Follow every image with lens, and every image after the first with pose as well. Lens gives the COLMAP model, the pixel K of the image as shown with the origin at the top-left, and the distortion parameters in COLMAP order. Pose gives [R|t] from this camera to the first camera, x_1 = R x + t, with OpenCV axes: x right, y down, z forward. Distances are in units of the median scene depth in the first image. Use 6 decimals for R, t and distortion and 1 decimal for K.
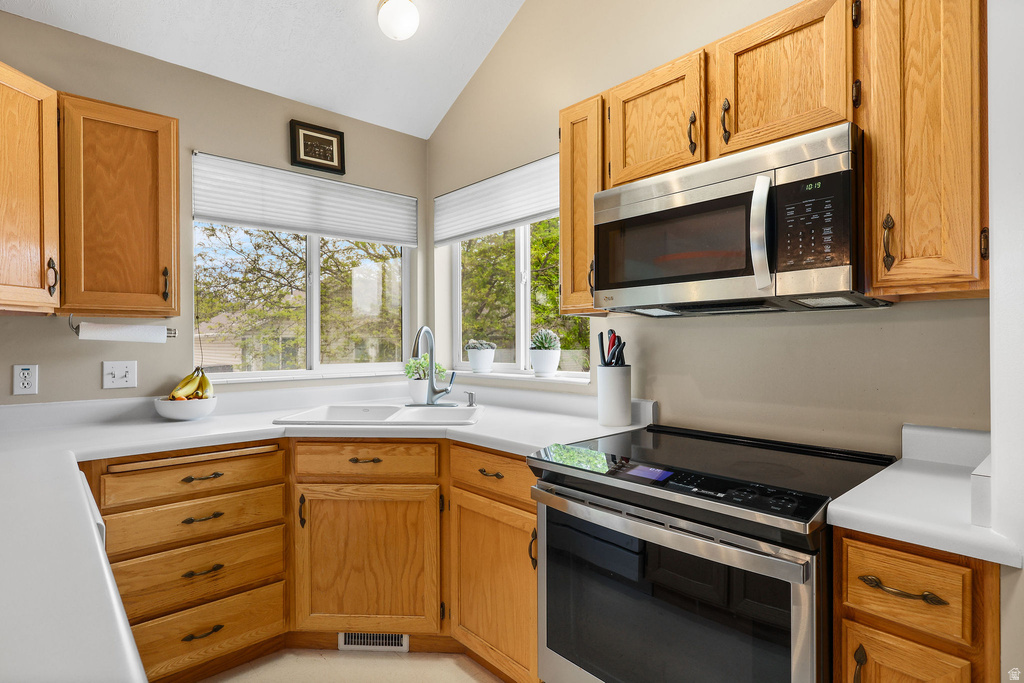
lens RADIAL K [[520.2, 0, 501.8], [0, 520.2, 340.3], [0, 0, 1]] dist [0.002108, -0.000620]
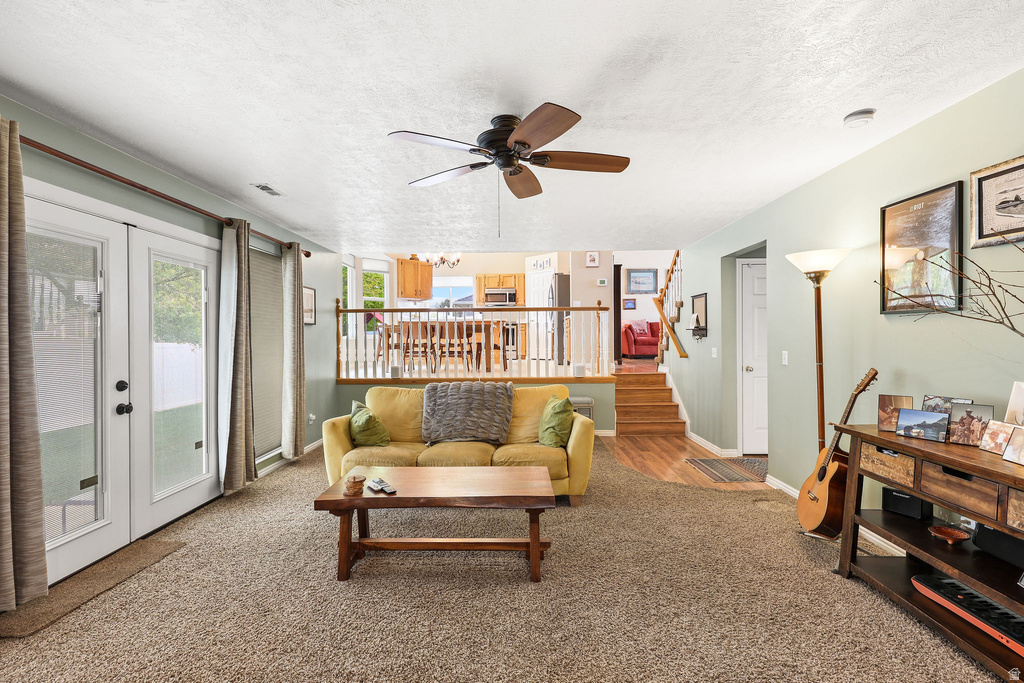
lens RADIAL K [[448.8, 0, 510.4], [0, 448.8, 339.6], [0, 0, 1]] dist [0.003646, -0.000431]
pose [[0.679934, -0.002125, 0.733271, -4.250932], [0.000322, 0.999997, 0.002599, 0.416450], [-0.733274, -0.001531, 0.679932, -3.580824]]
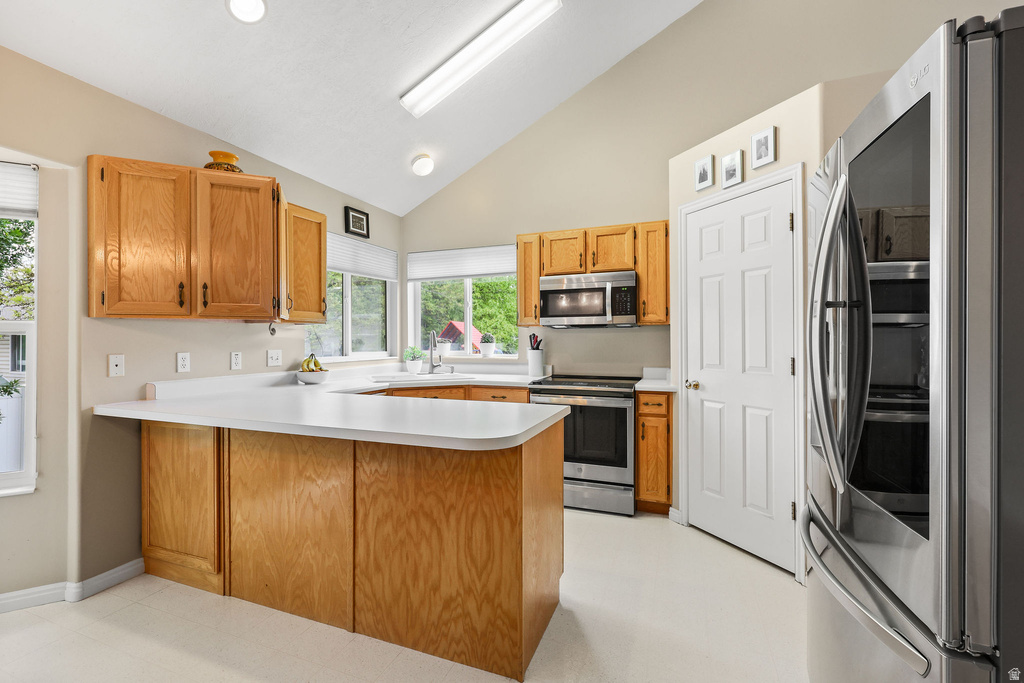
lens RADIAL K [[448.8, 0, 505.2], [0, 448.8, 337.9], [0, 0, 1]] dist [0.003646, -0.000431]
pose [[0.892486, 0.002590, 0.451068, -0.911942], [-0.001919, 0.999996, -0.001946, 0.002682], [-0.451071, 0.000872, 0.892488, -0.784960]]
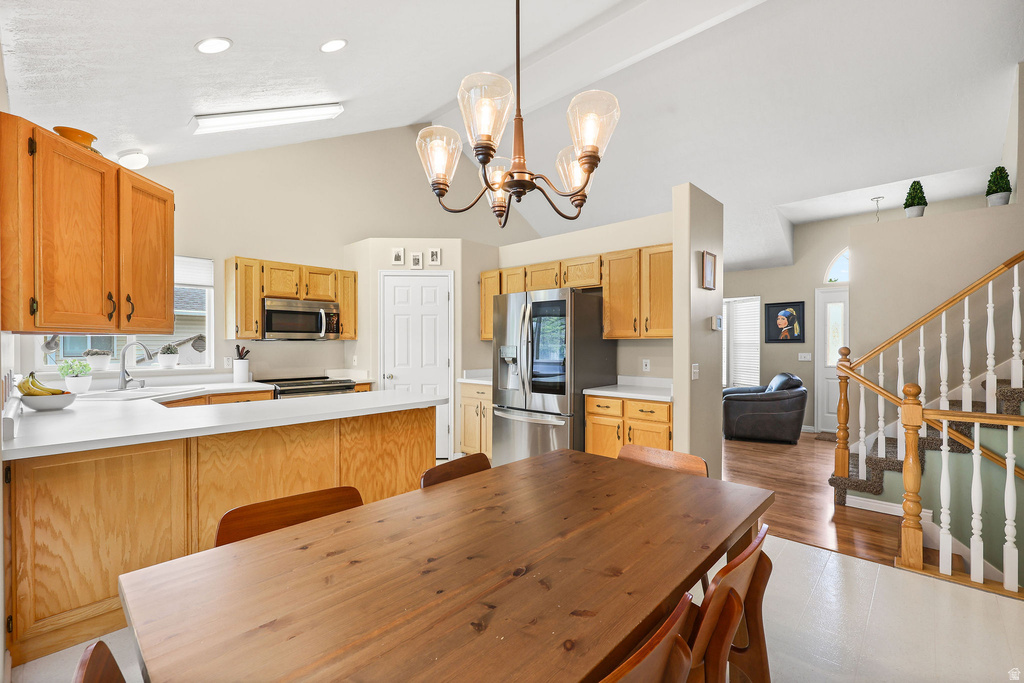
lens RADIAL K [[438.6, 0, 501.0], [0, 438.6, 346.2], [0, 0, 1]] dist [0.013484, 0.000120]
pose [[-0.078081, -0.001923, 0.996945, -2.368439], [-0.005403, 0.999984, 0.001506, -0.029074], [-0.996932, -0.005269, -0.078090, -0.105397]]
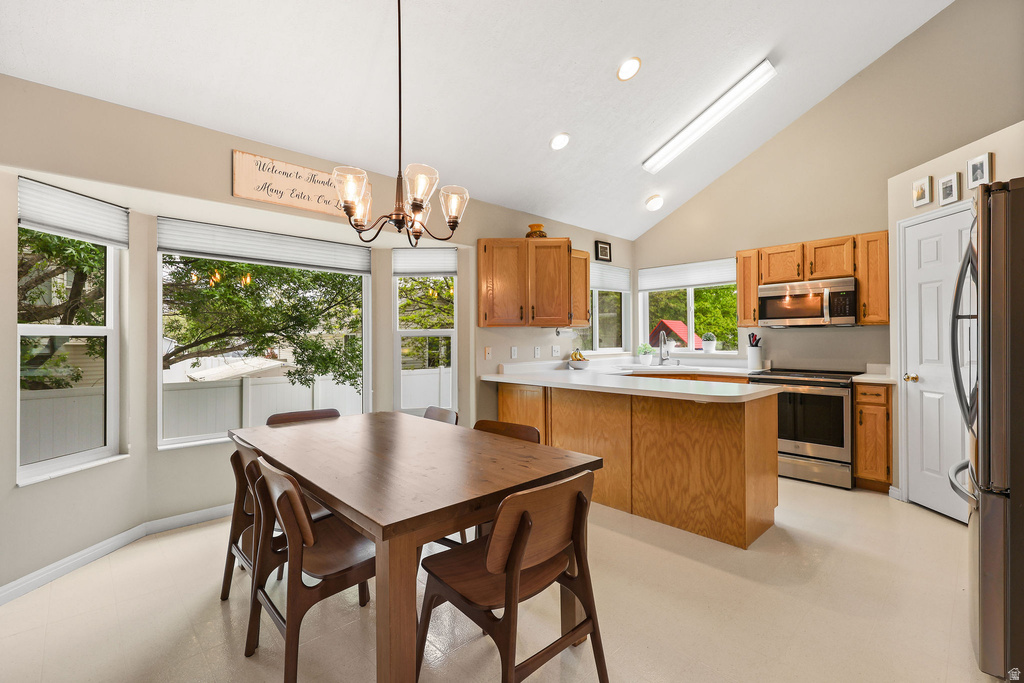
lens RADIAL K [[448.8, 0, 510.5], [0, 448.8, 336.2], [0, 0, 1]] dist [0.003646, -0.000431]
pose [[0.999314, -0.001901, 0.036972, -1.300368], [0.001947, 0.999997, -0.001229, -0.004031], [-0.036970, 0.001300, 0.999316, -1.445670]]
